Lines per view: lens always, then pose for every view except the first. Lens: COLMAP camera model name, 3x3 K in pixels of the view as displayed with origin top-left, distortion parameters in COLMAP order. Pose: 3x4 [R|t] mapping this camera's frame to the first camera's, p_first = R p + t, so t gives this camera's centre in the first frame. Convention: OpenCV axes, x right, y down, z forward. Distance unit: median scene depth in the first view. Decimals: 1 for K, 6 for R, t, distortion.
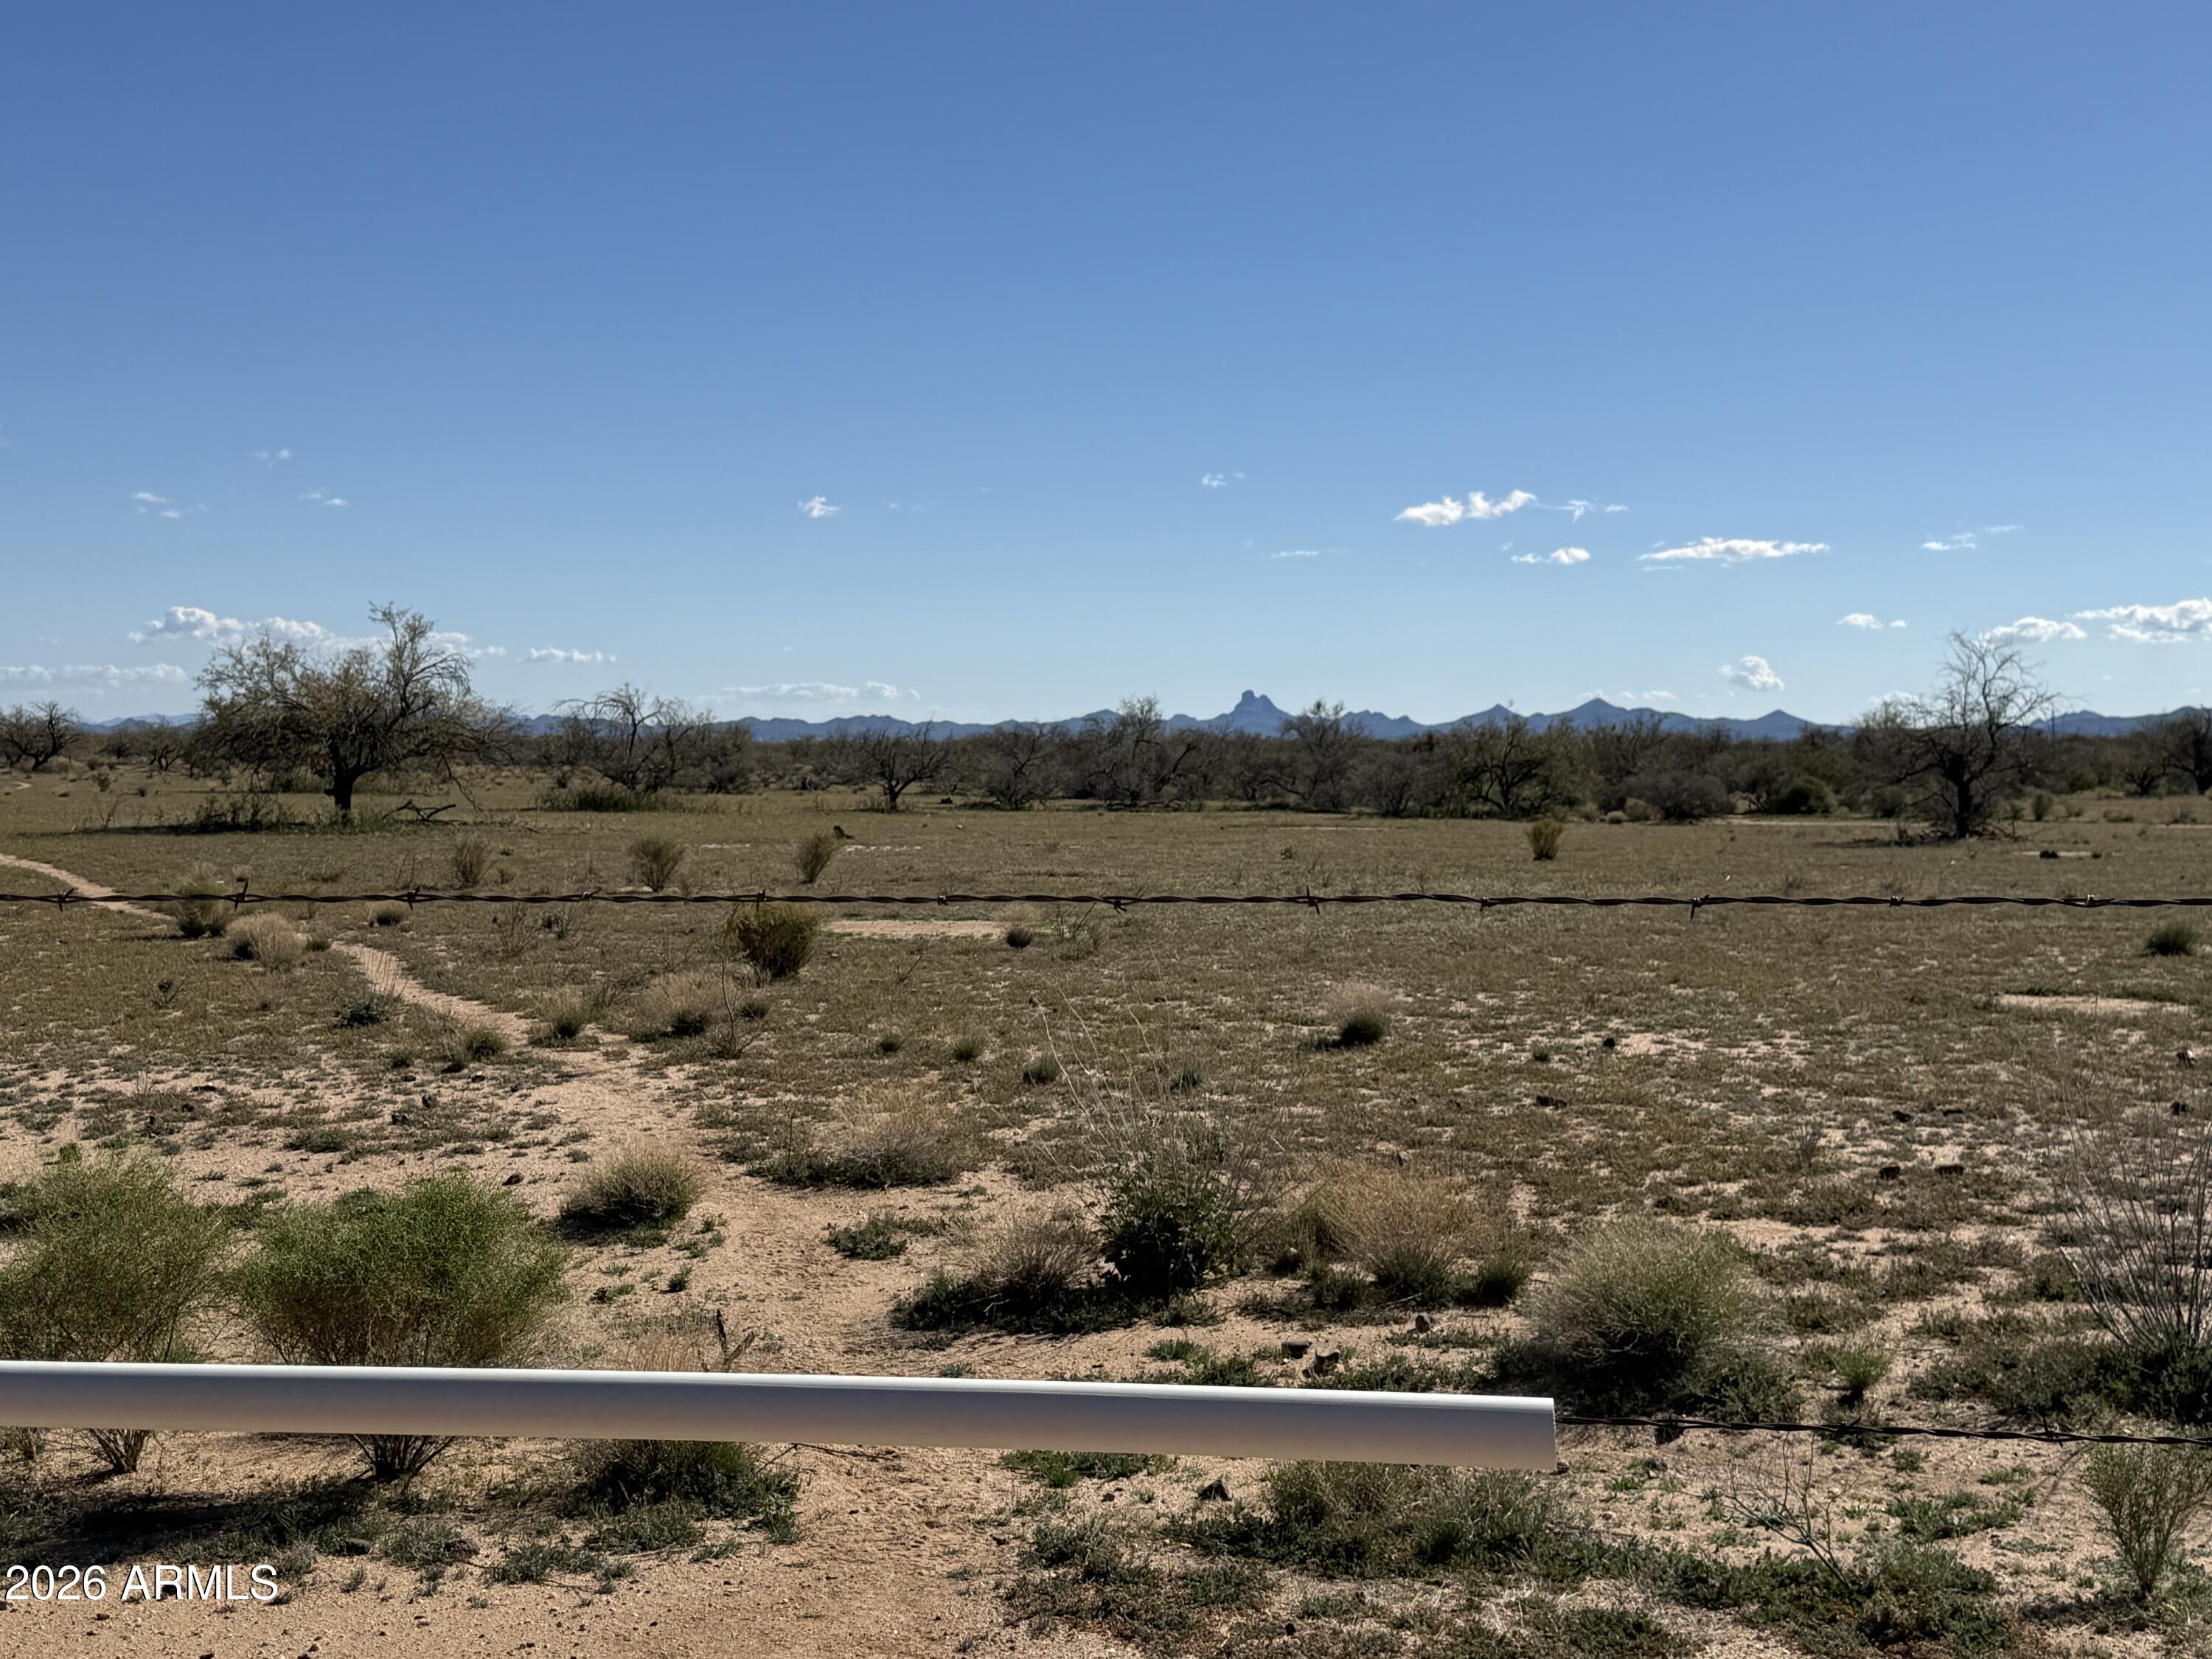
lens RADIAL K [[2952.2, 0, 1104.7], [0, 2952.2, 838.7], [0, 0, 1]] dist [0.130000, 0.000000]
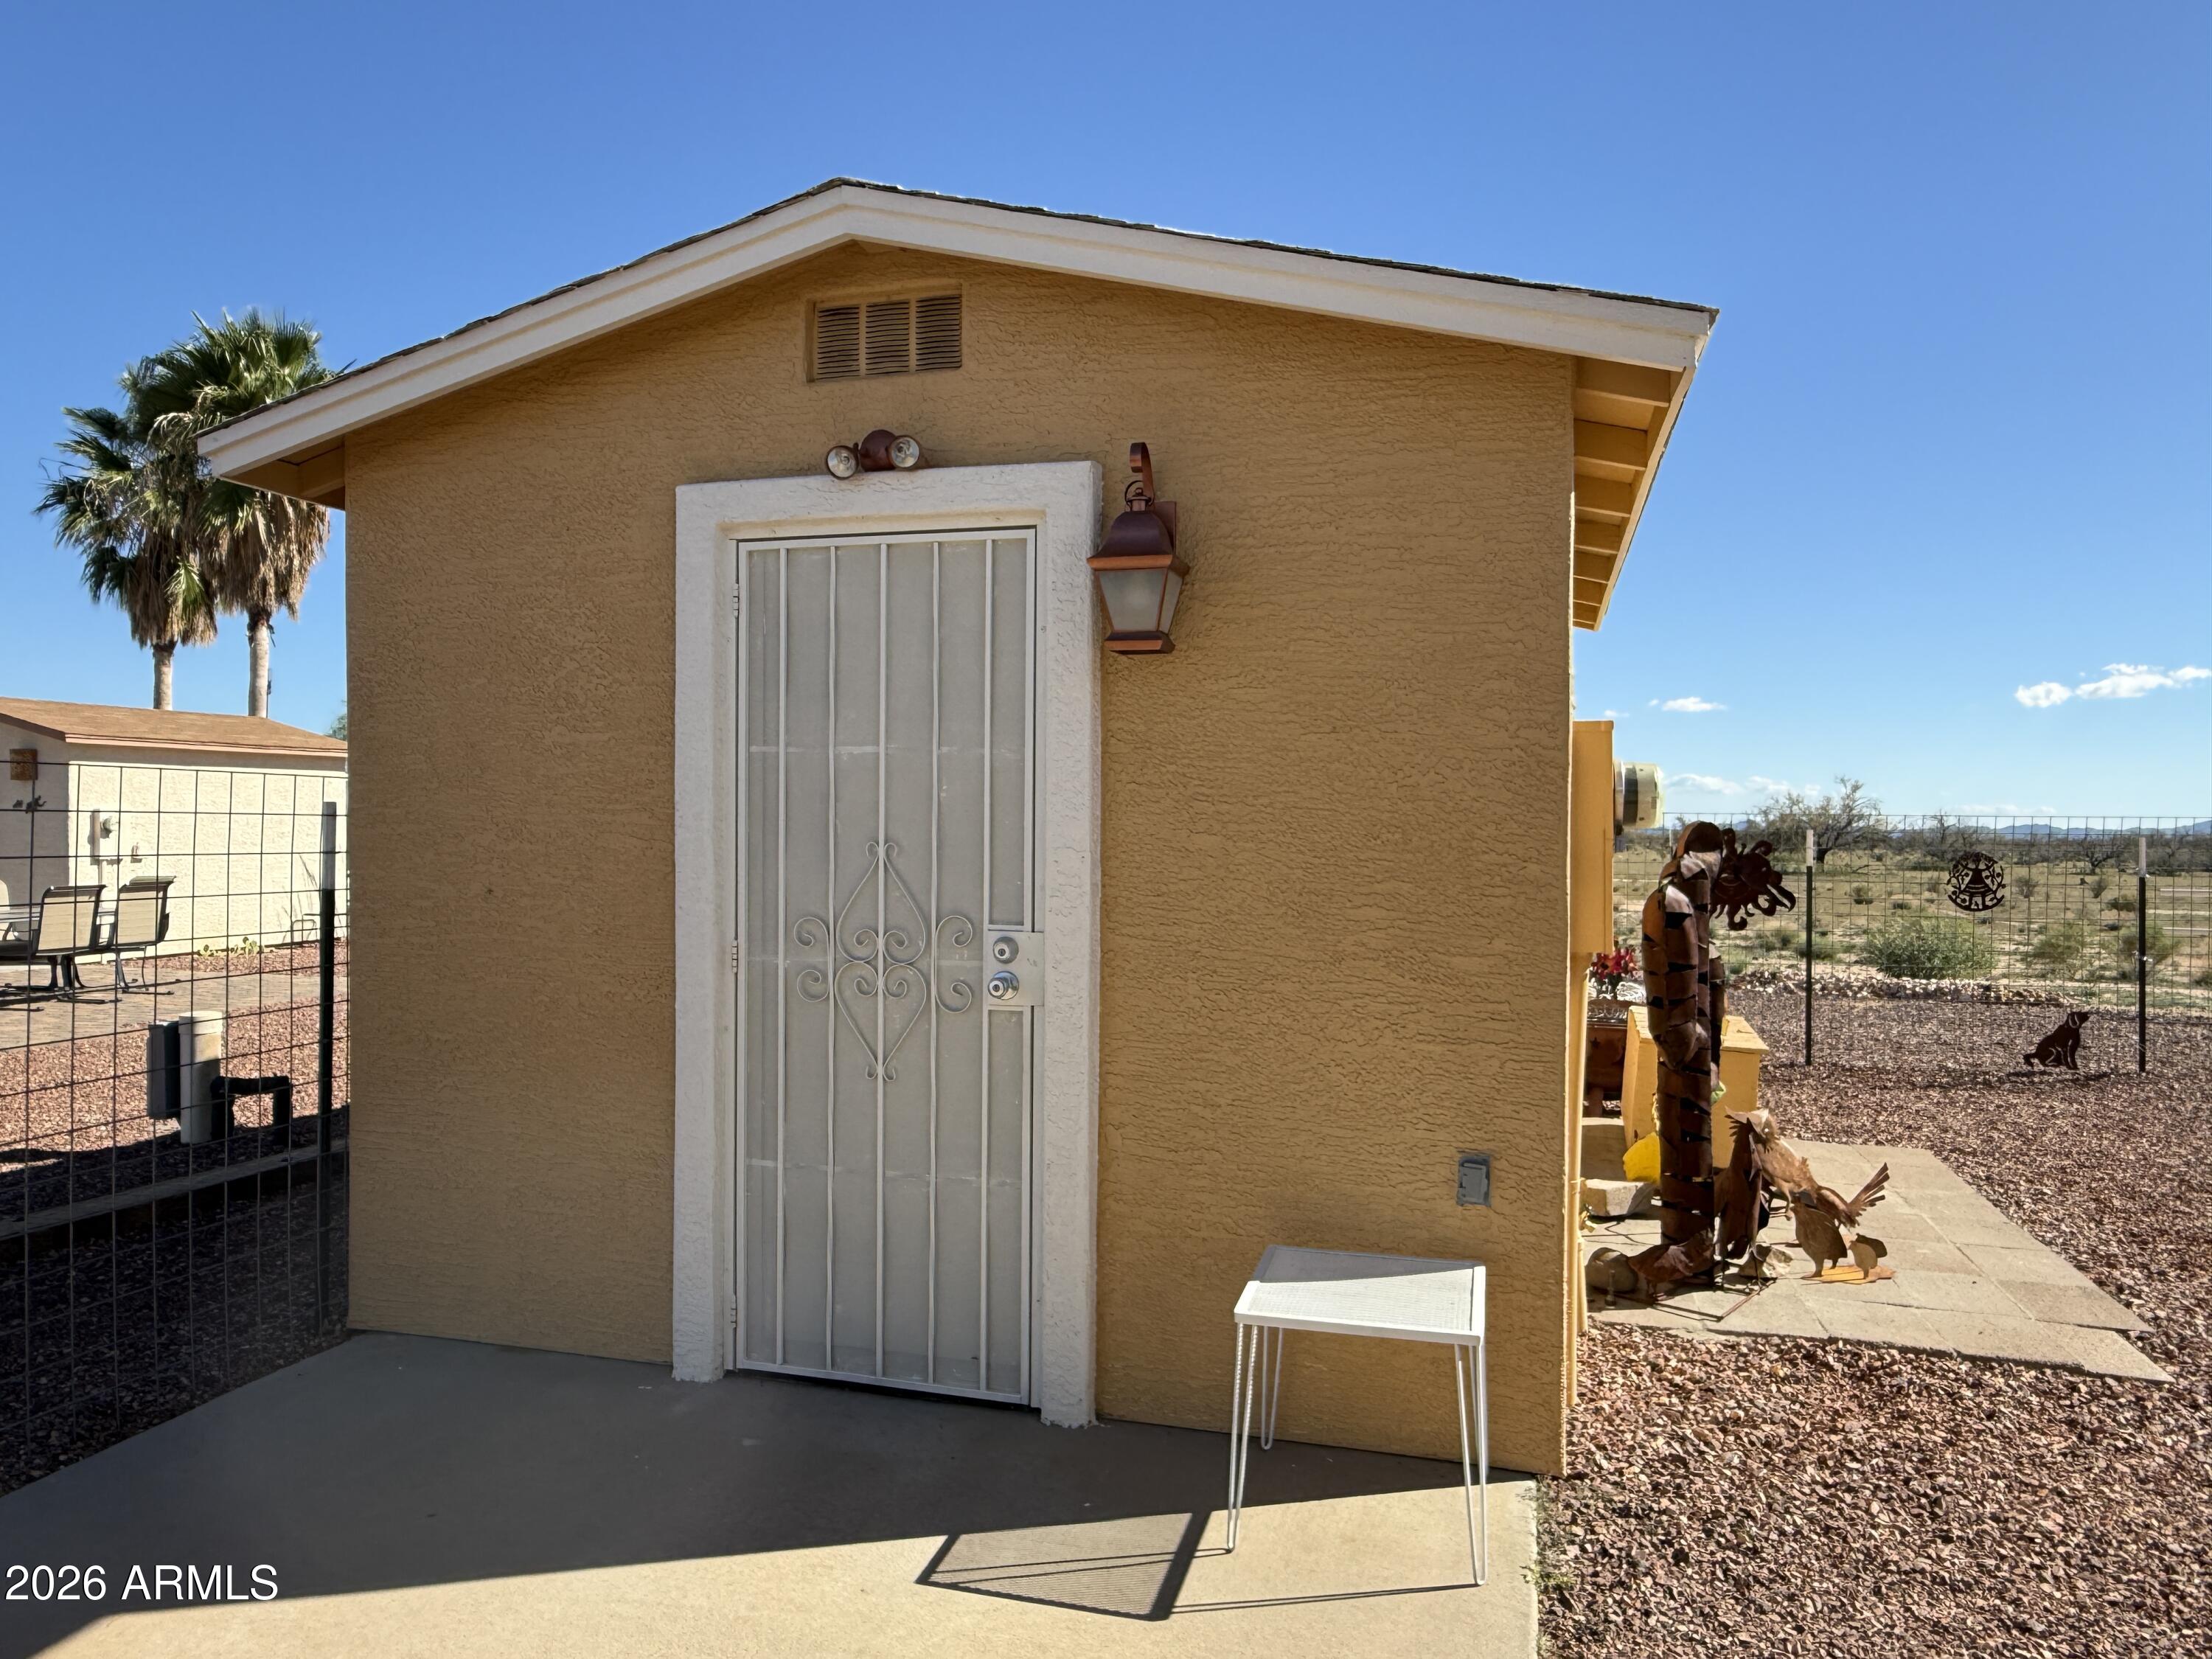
lens RADIAL K [[1512.2, 0, 1118.8], [0, 1512.2, 825.4], [0, 0, 1]] dist [0.023607, -0.002033]
pose [[0.814539, 0.001388, -0.580107, -0.018510], [-0.025076, 0.999147, -0.032820, 0.010025], [0.579566, 0.041280, 0.813879, -0.249218]]
